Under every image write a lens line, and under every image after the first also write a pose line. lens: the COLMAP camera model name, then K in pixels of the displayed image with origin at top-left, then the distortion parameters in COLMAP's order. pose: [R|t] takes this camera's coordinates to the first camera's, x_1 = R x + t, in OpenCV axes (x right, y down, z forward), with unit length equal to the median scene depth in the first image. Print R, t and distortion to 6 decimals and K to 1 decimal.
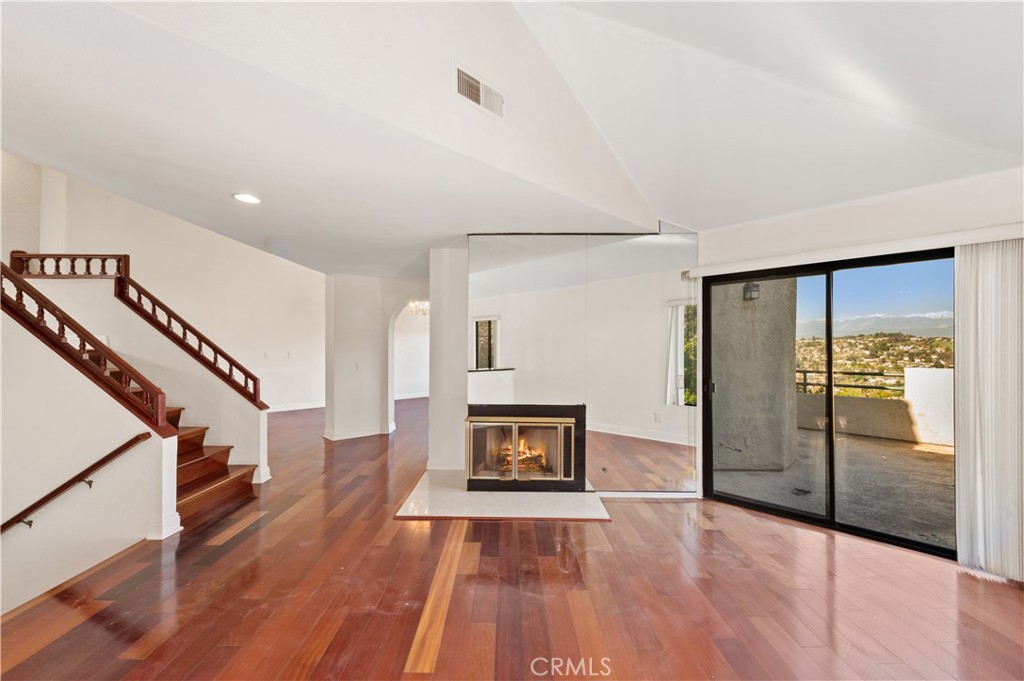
lens RADIAL K [[407.7, 0, 509.8], [0, 407.7, 343.5], [0, 0, 1]] dist [-0.001318, -0.000579]
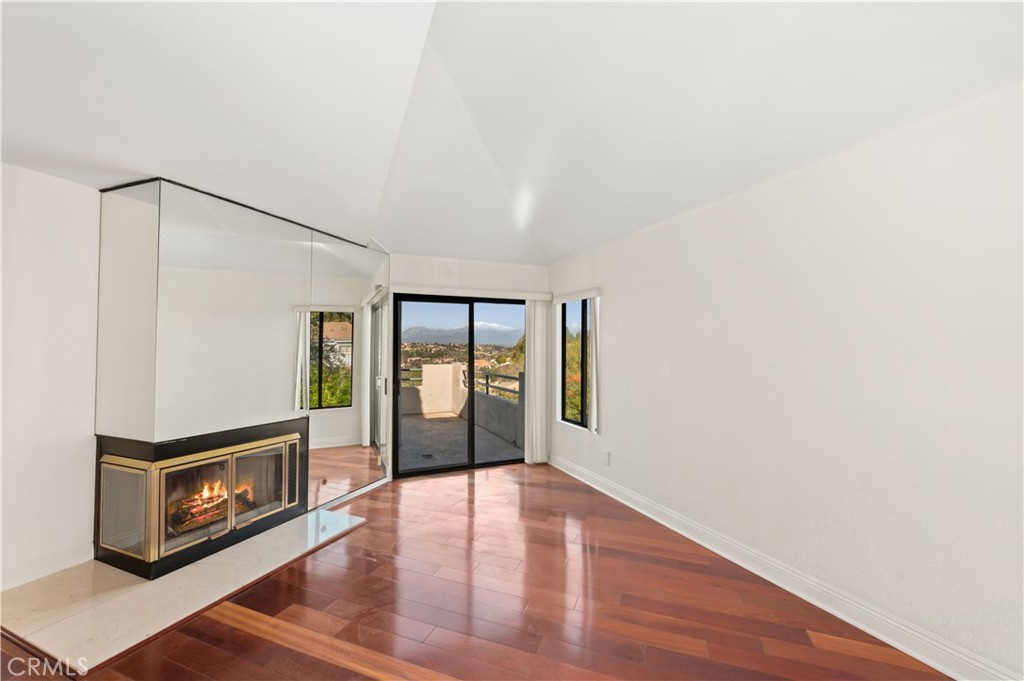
lens RADIAL K [[407.7, 0, 507.0], [0, 407.7, 340.8], [0, 0, 1]] dist [-0.001318, -0.000579]
pose [[0.371382, 0.020653, 0.928250, -0.501071], [-0.005486, 0.999784, -0.020049, -0.002045], [-0.928464, 0.002354, 0.371416, 0.251342]]
